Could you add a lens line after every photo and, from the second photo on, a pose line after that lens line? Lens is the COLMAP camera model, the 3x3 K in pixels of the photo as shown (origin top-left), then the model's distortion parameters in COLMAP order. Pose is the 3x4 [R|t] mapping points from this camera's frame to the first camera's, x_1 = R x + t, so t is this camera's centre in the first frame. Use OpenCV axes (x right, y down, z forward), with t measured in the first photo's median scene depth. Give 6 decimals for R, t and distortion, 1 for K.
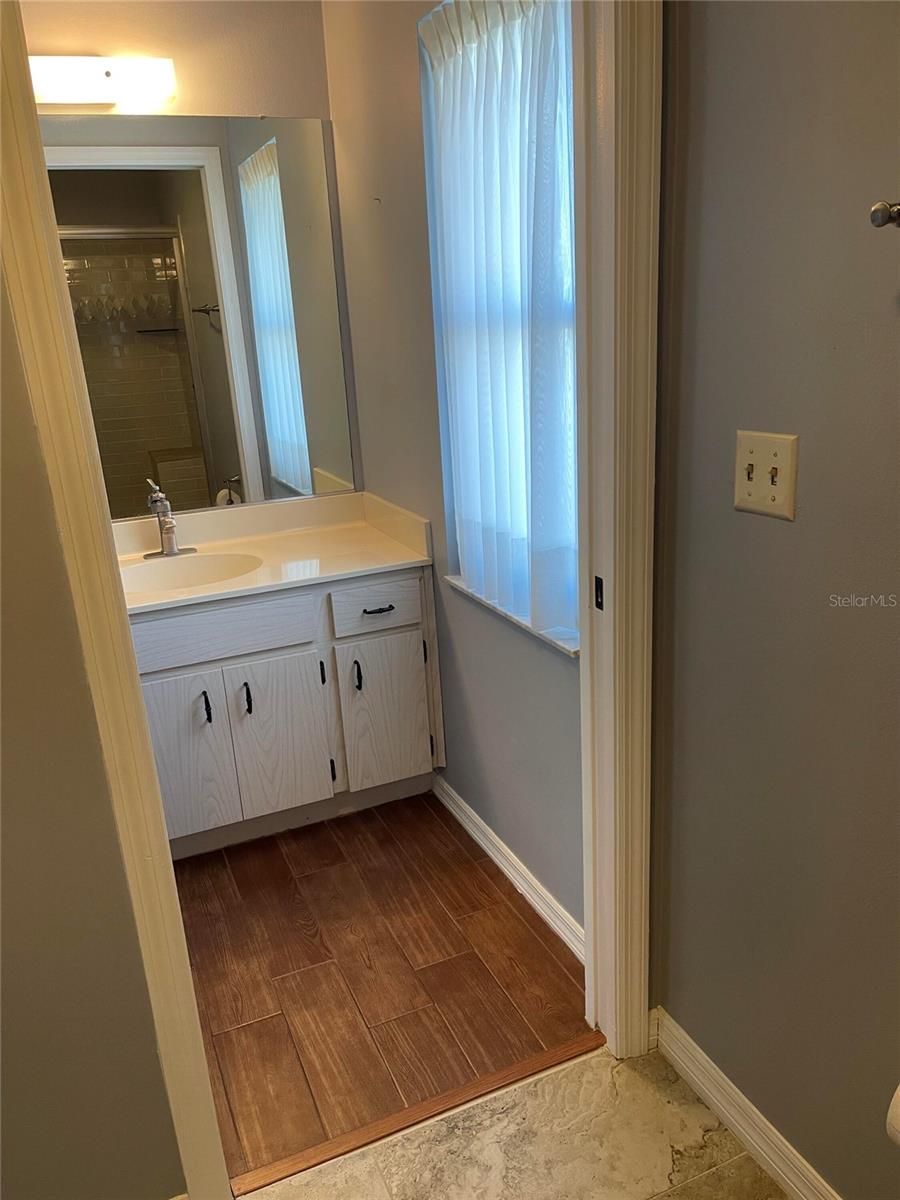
lens RADIAL K [[906.5, 0, 448.6], [0, 906.5, 600.8], [0, 0, 1]] dist [0.034942, -0.037519]
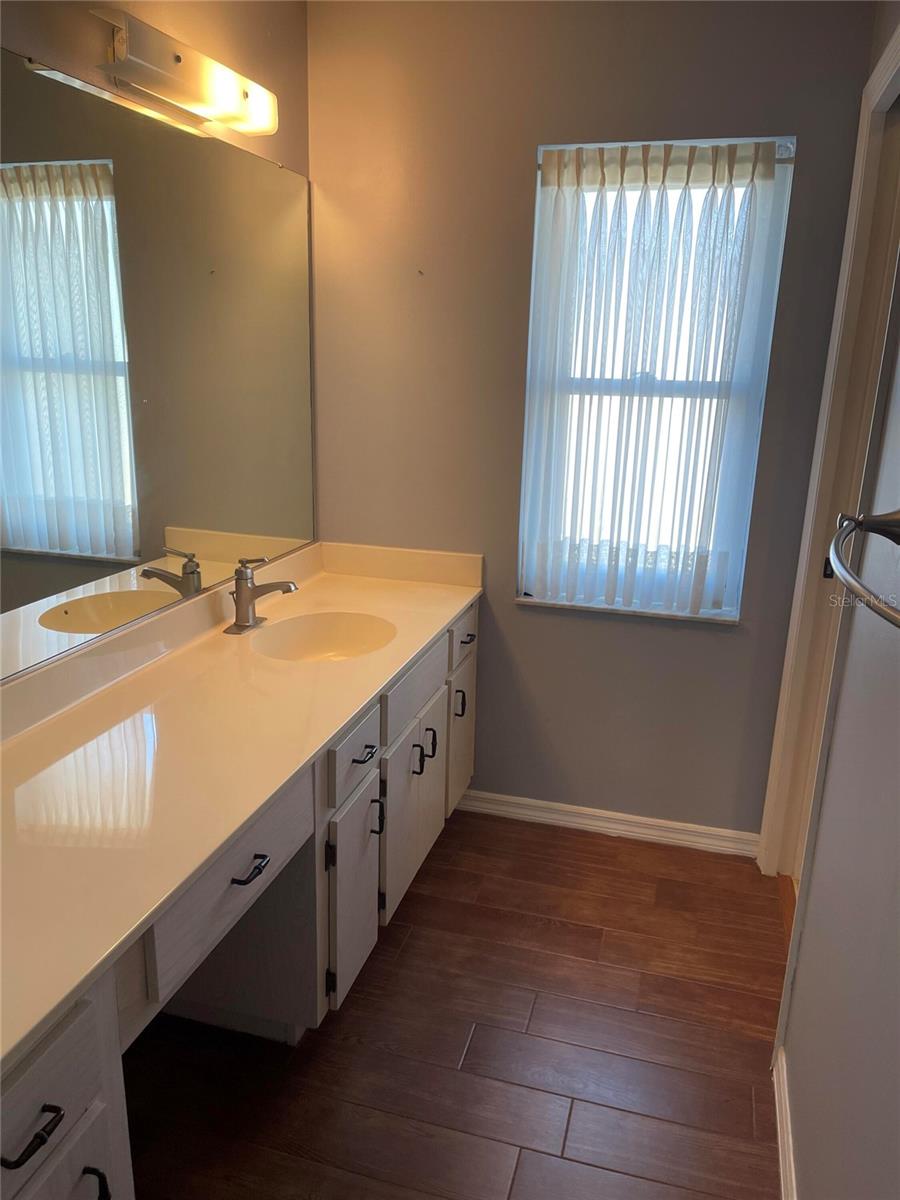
lens RADIAL K [[906.5, 0, 448.1], [0, 906.5, 600.1], [0, 0, 1]] dist [0.034942, -0.037519]
pose [[0.638465, -0.148939, 0.755102, -0.932918], [0.185270, 0.981989, 0.037039, -0.082914], [-0.747019, 0.116250, 0.654560, 0.304135]]
